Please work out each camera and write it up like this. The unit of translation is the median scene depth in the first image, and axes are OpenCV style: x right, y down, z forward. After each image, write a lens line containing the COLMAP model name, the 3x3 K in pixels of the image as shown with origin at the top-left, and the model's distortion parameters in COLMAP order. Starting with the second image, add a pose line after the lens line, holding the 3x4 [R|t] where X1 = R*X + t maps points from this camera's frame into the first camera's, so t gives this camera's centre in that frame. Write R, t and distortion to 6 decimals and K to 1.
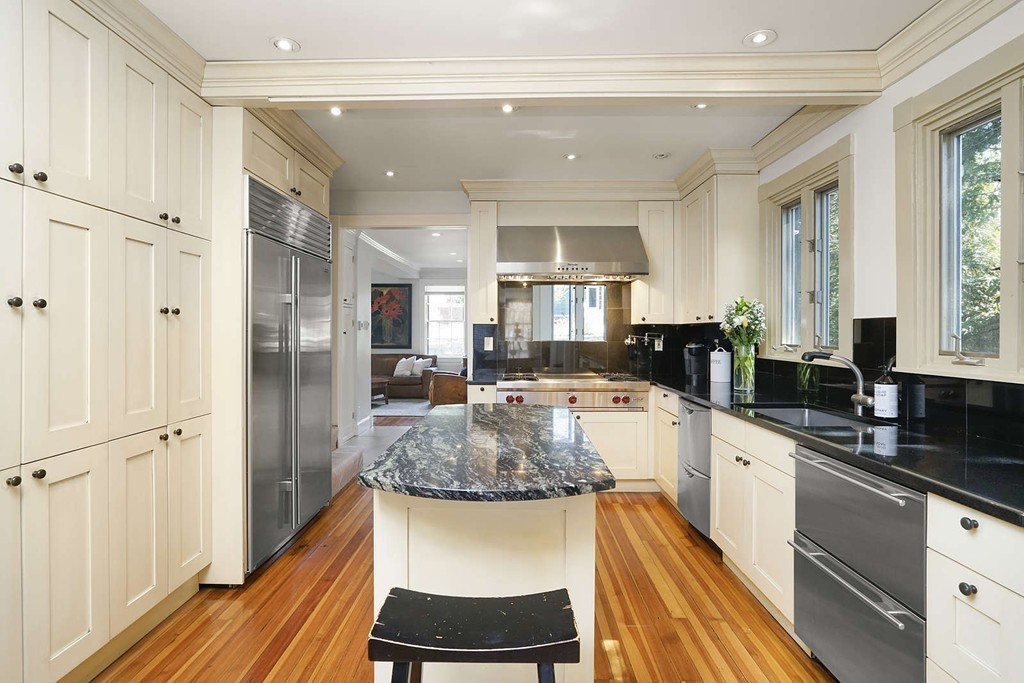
lens RADIAL K [[489.5, 0, 509.9], [0, 489.5, 337.1], [0, 0, 1]] dist [0.000260, 0.000019]
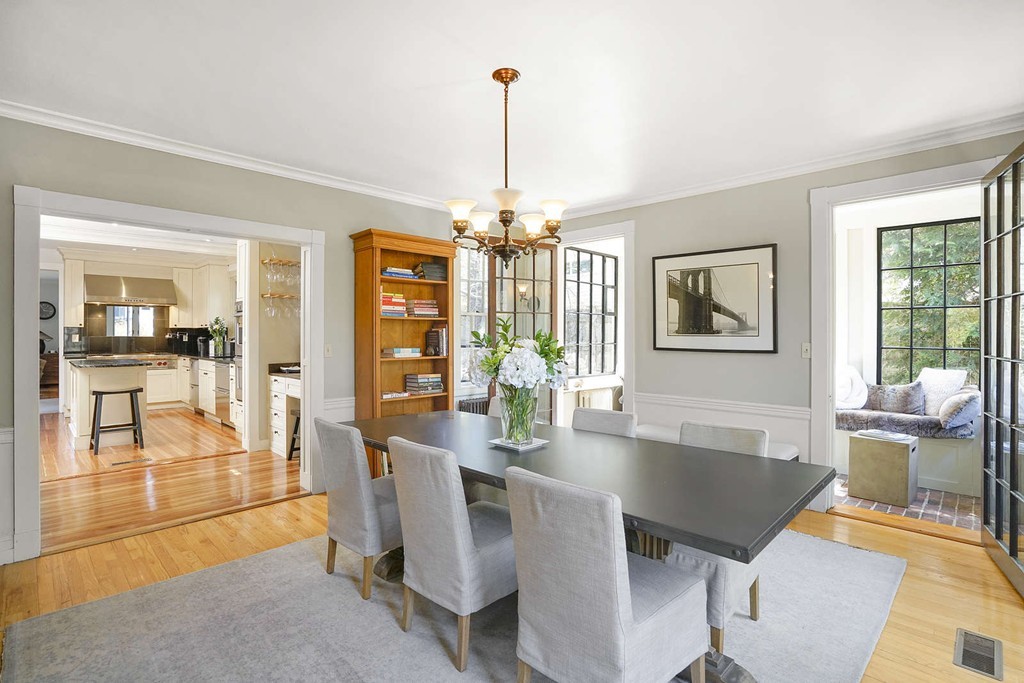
lens RADIAL K [[489.5, 0, 509.4], [0, 489.5, 336.3], [0, 0, 1]] dist [0.000260, 0.000019]
pose [[0.690882, -0.005601, 0.722946, -0.250405], [0.006270, 0.999979, 0.001756, 0.014766], [-0.722940, 0.003319, 0.690903, -1.461460]]
